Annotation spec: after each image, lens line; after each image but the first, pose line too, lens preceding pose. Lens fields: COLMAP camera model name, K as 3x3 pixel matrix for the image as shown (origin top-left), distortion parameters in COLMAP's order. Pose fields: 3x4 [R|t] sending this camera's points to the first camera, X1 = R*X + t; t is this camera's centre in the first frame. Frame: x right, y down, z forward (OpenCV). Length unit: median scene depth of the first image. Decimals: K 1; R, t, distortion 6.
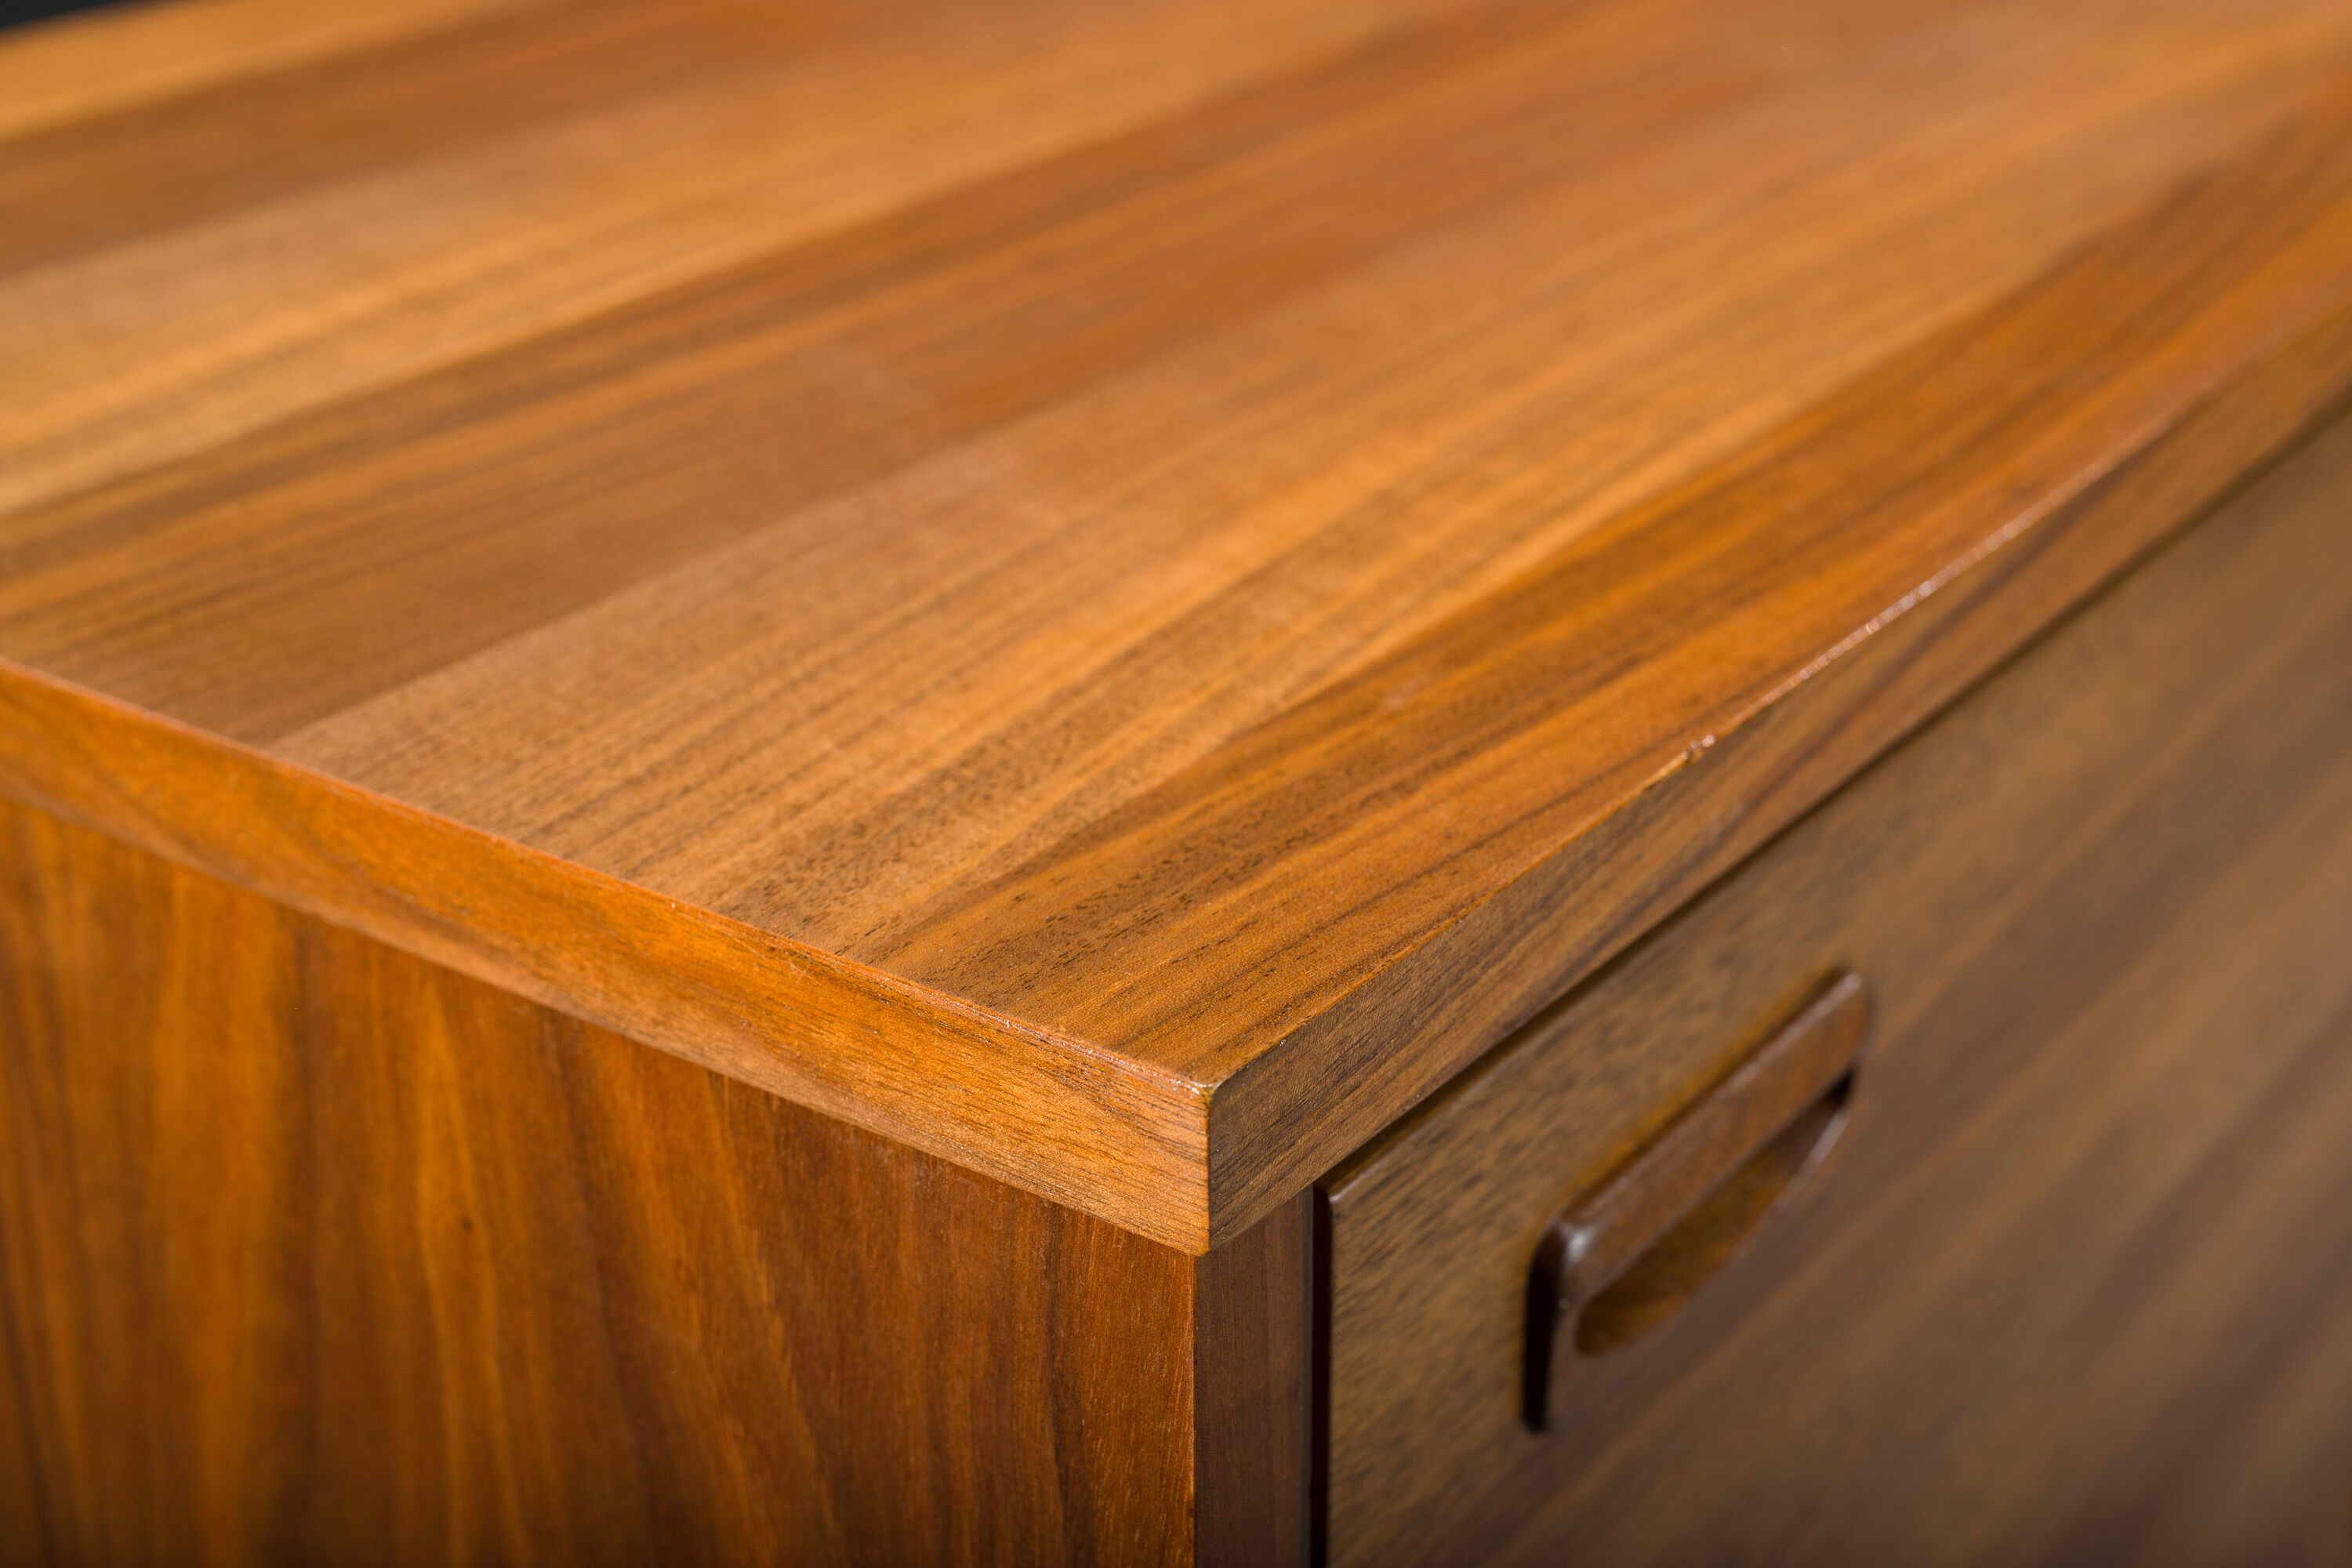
lens RADIAL K [[3486.0, 0, 1176.0], [0, 3486.0, 784.0], [0, 0, 1]] dist [-0.064785, 0.015520]
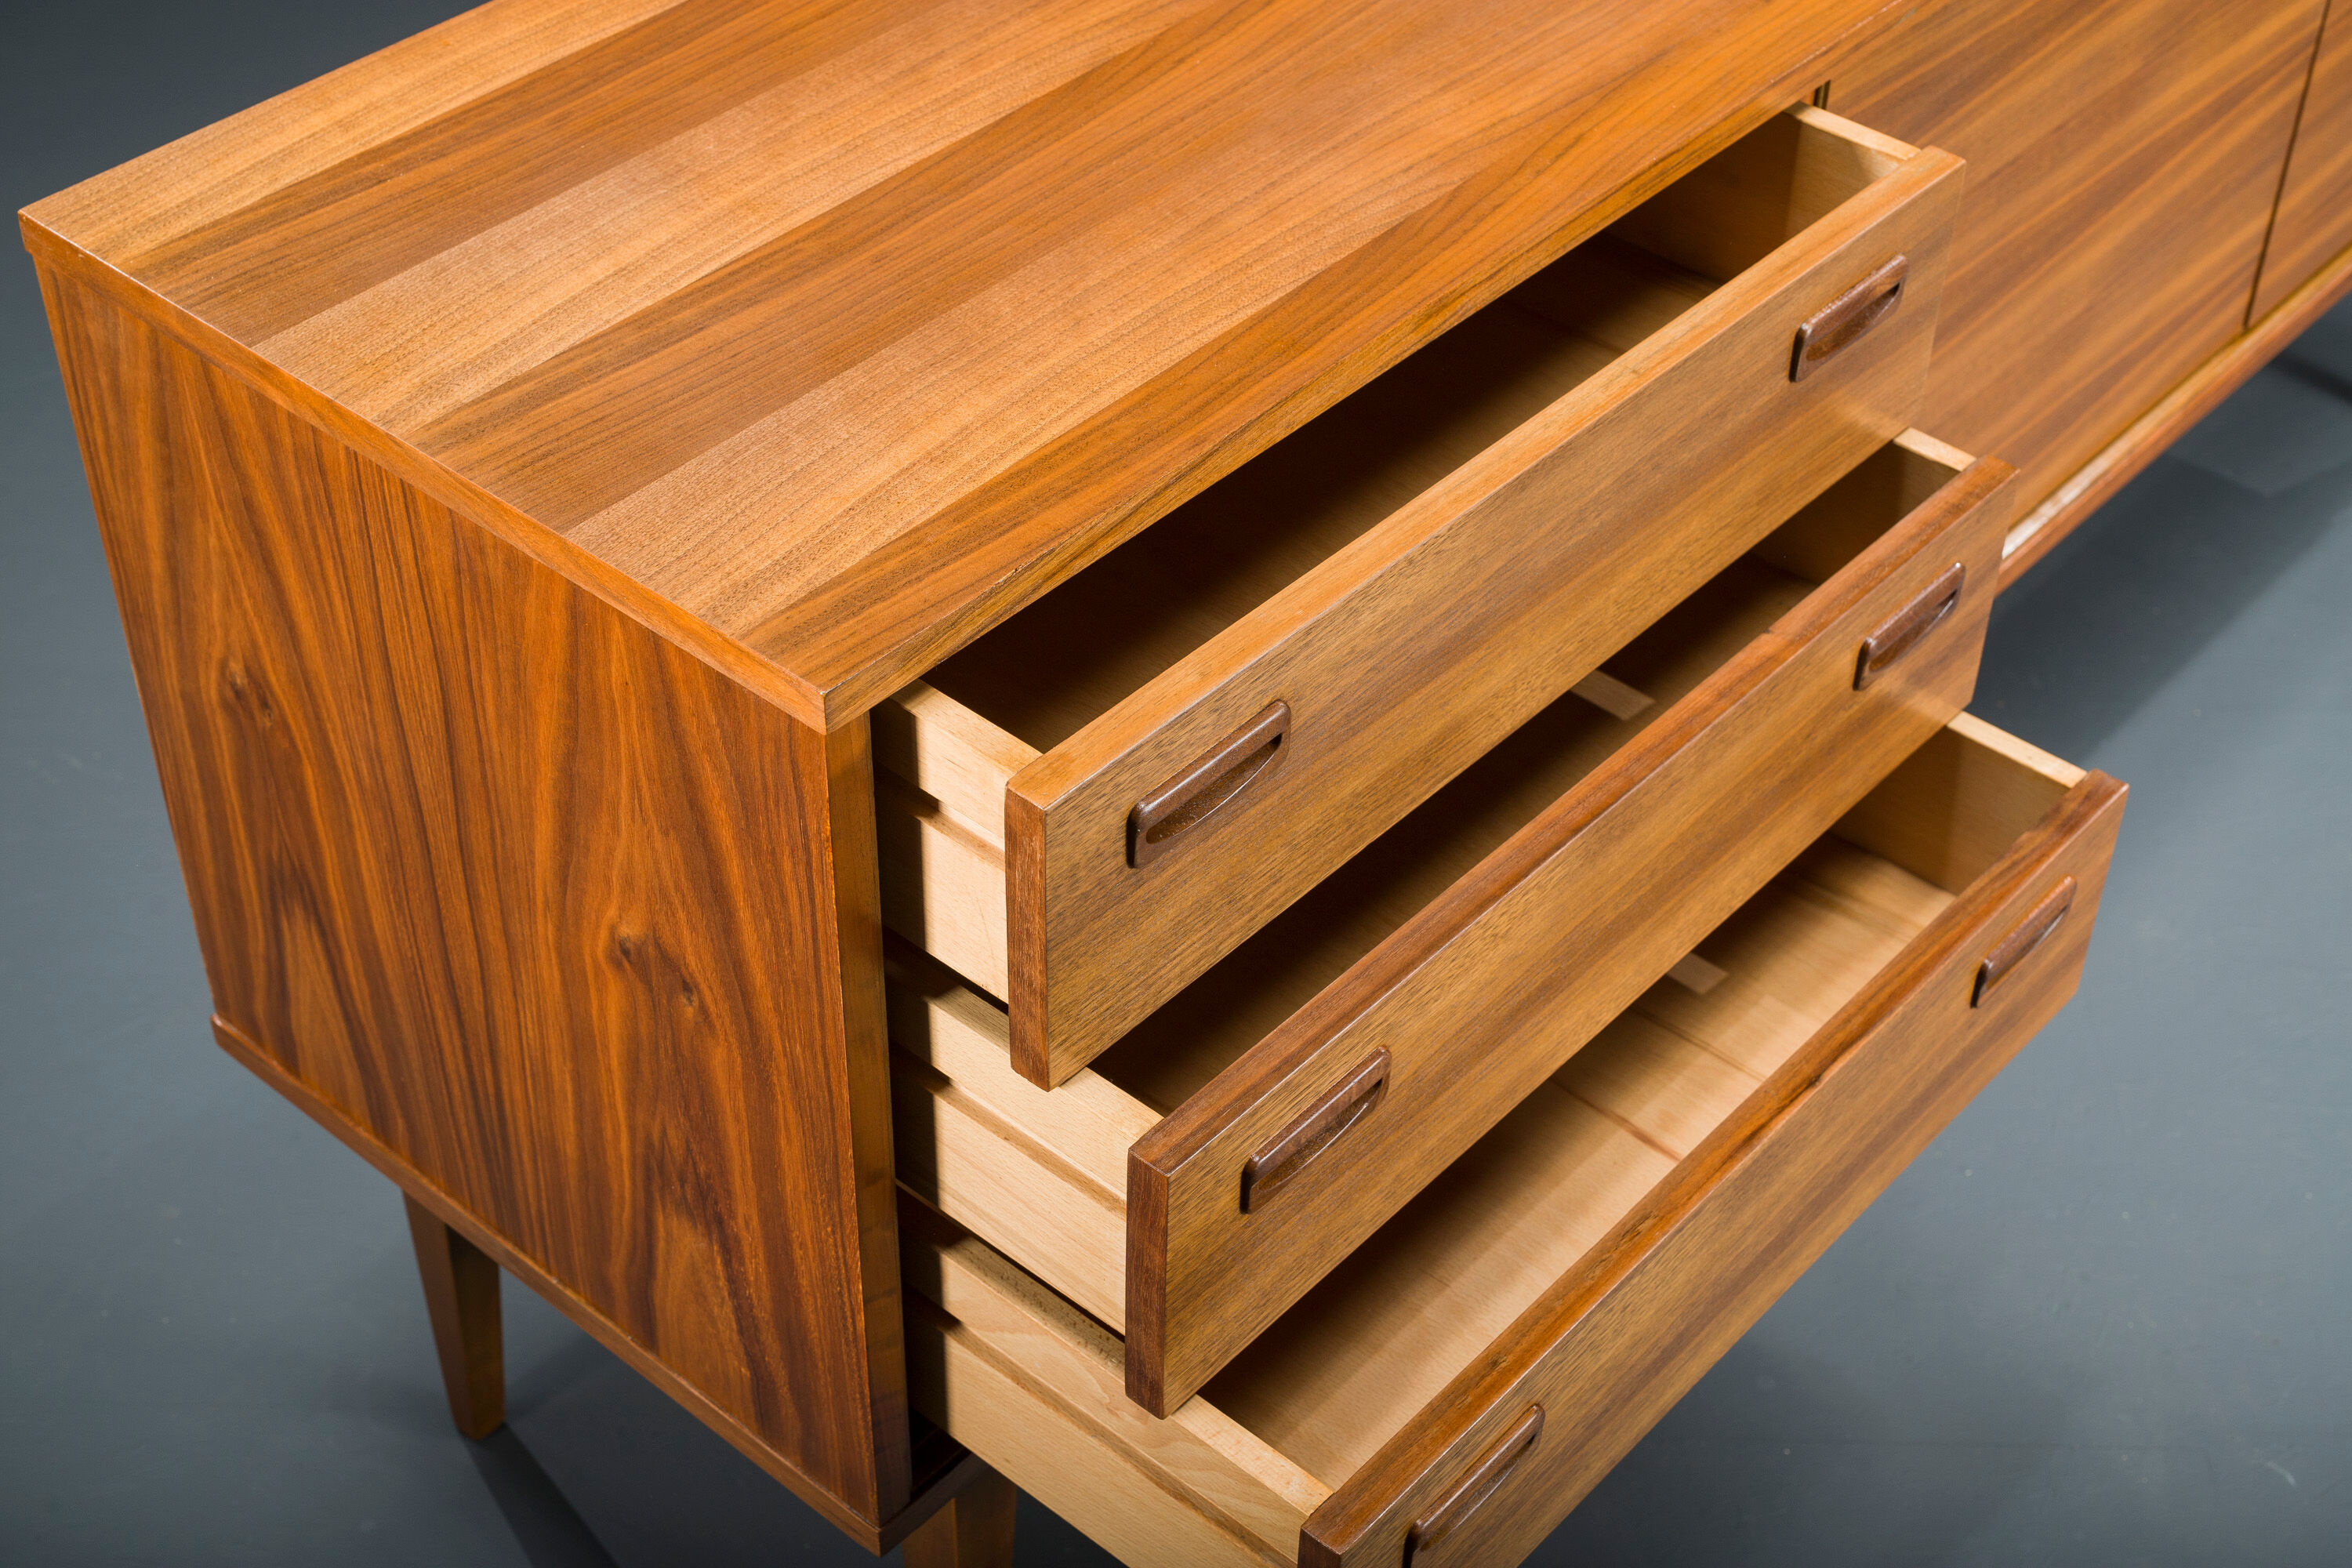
lens RADIAL K [[3298.8, 0, 1176.0], [0, 3298.8, 784.0], [0, 0, 1]] dist [-0.000129, 0.010335]
pose [[0.995583, 0.075903, -0.055262, 0.451752], [-0.057887, 0.959640, 0.275208, -0.622886], [0.073921, -0.270794, 0.959795, -1.807265]]
